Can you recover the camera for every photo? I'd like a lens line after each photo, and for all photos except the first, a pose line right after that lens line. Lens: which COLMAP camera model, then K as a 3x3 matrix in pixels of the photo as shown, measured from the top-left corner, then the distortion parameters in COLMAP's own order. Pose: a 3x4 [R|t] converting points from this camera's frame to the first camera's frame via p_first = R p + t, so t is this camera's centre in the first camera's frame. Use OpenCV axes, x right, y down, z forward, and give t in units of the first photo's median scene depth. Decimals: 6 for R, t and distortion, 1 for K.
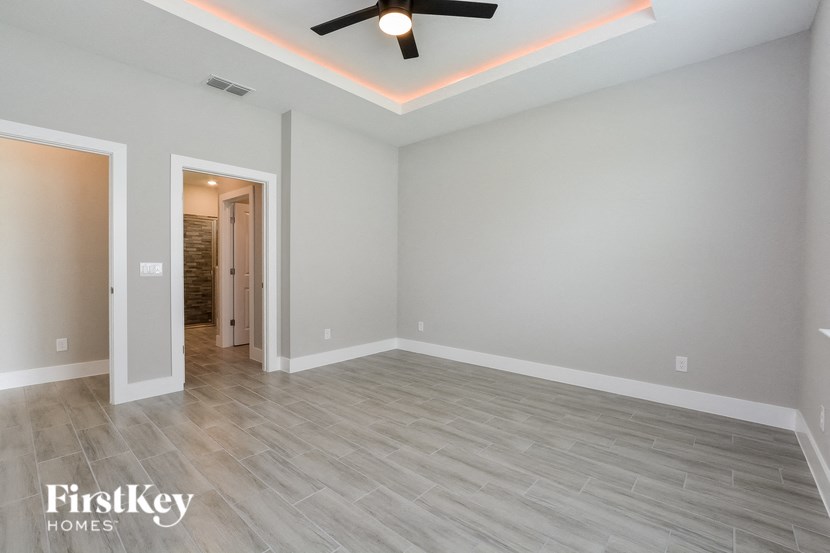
lens RADIAL K [[370.5, 0, 416.5], [0, 370.5, 274.6], [0, 0, 1]] dist [-0.015835, 0.000112]
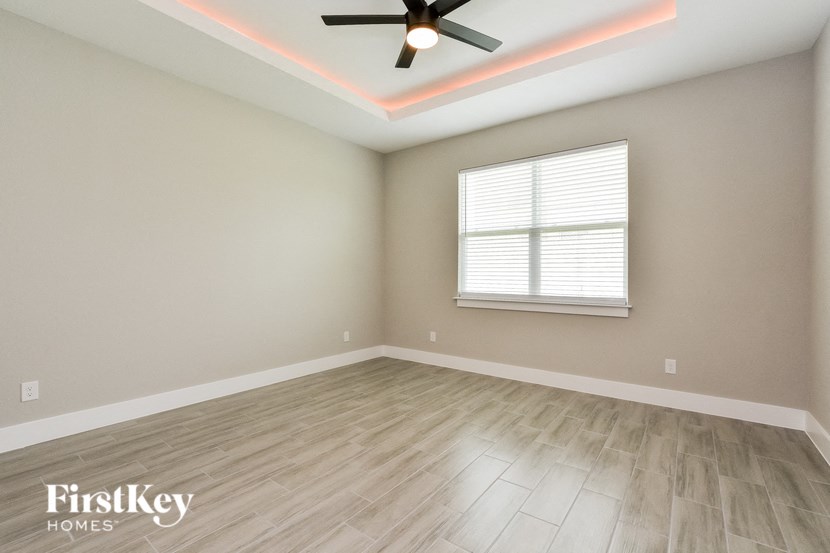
lens RADIAL K [[370.5, 0, 416.5], [0, 370.5, 274.6], [0, 0, 1]] dist [-0.015835, 0.000112]
pose [[-0.068981, -0.010472, 0.997563, -0.873223], [0.016030, 0.999804, 0.011604, -0.023961], [-0.997489, 0.016791, -0.068800, 0.877479]]
